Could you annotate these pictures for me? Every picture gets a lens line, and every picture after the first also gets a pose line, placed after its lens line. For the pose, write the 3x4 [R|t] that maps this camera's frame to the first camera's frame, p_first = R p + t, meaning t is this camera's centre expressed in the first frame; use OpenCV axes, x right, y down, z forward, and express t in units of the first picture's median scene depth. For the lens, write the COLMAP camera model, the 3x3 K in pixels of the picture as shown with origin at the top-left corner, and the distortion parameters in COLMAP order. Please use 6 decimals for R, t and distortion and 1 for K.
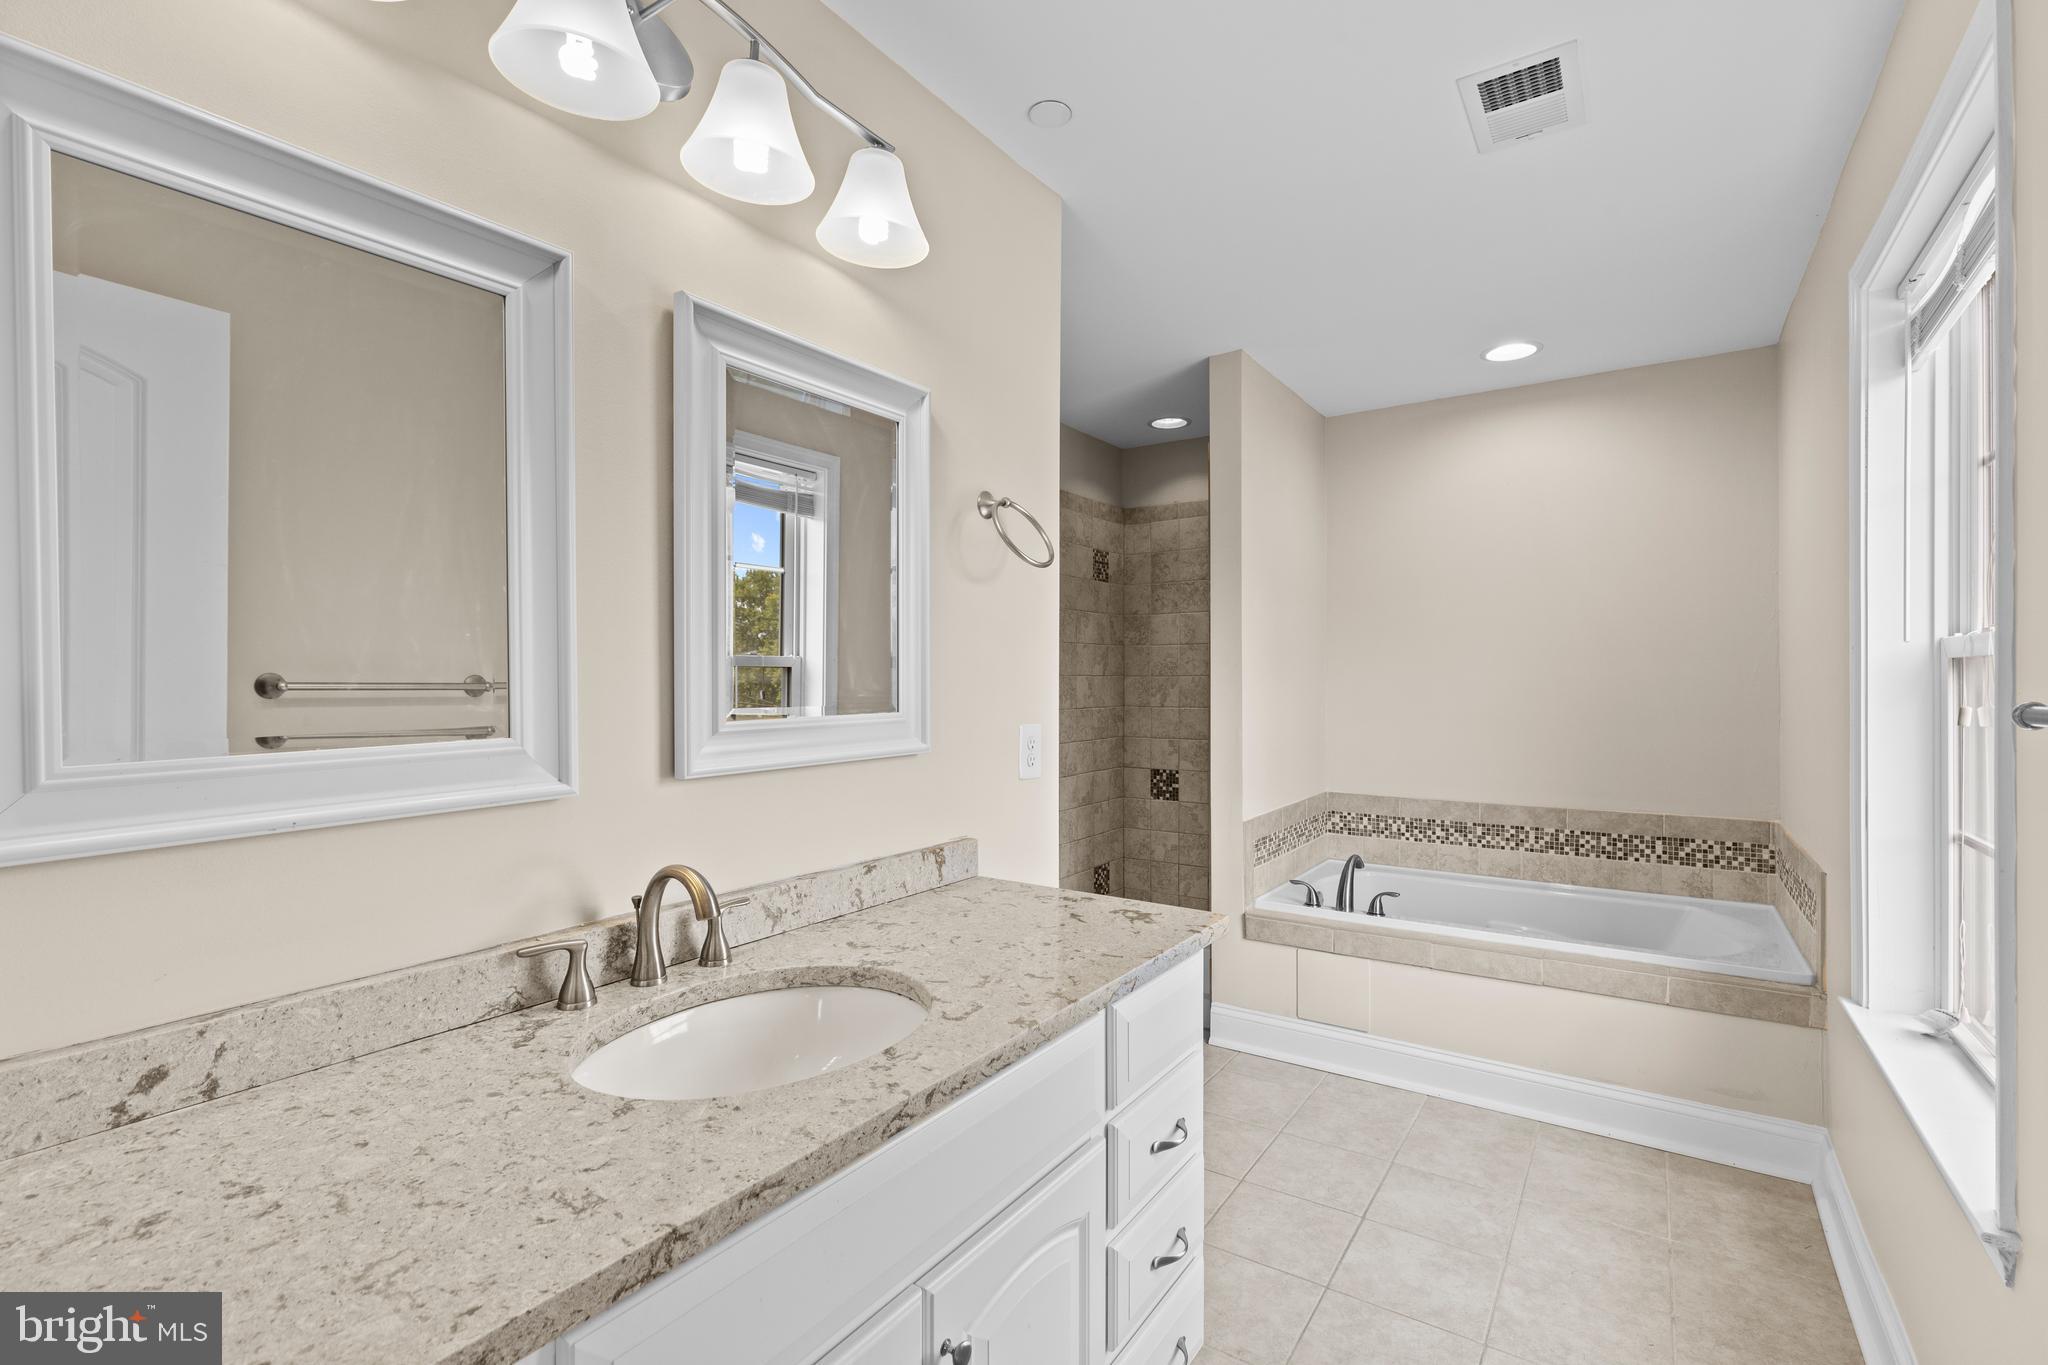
lens RADIAL K [[916.7, 0, 1035.0], [0, 916.7, 679.2], [0, 0, 1]] dist [0.004647, -0.000360]
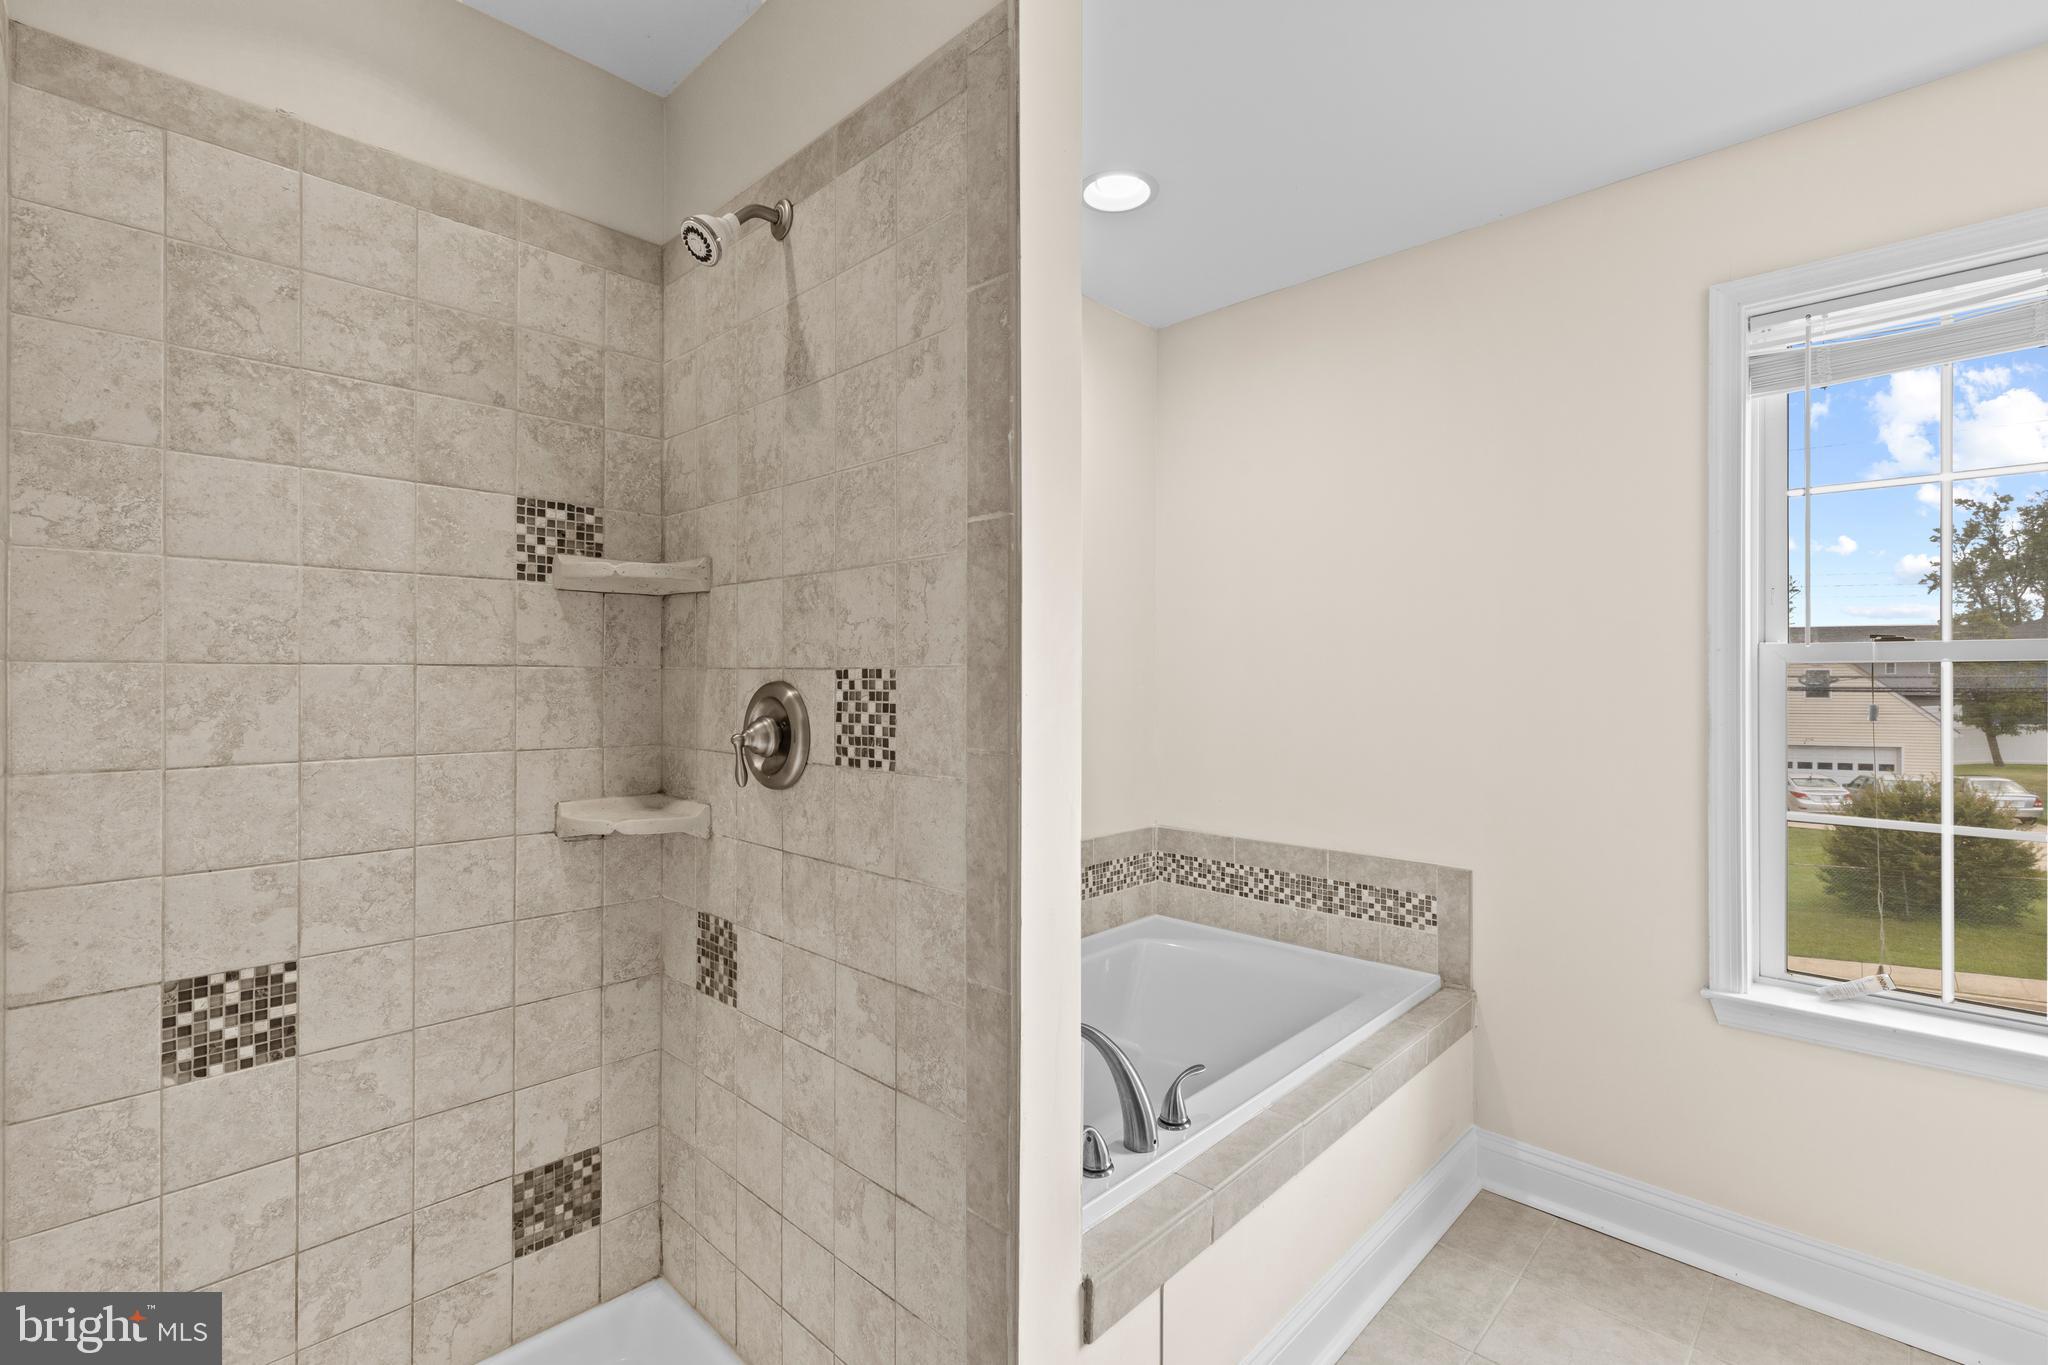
lens RADIAL K [[916.7, 0, 1035.0], [0, 916.7, 679.2], [0, 0, 1]] dist [0.004647, -0.000360]
pose [[0.176209, 0.001598, 0.984352, -0.113236], [0.000693, 0.999998, -0.001748, 0.002761], [-0.984353, 0.000990, 0.176207, 0.693751]]
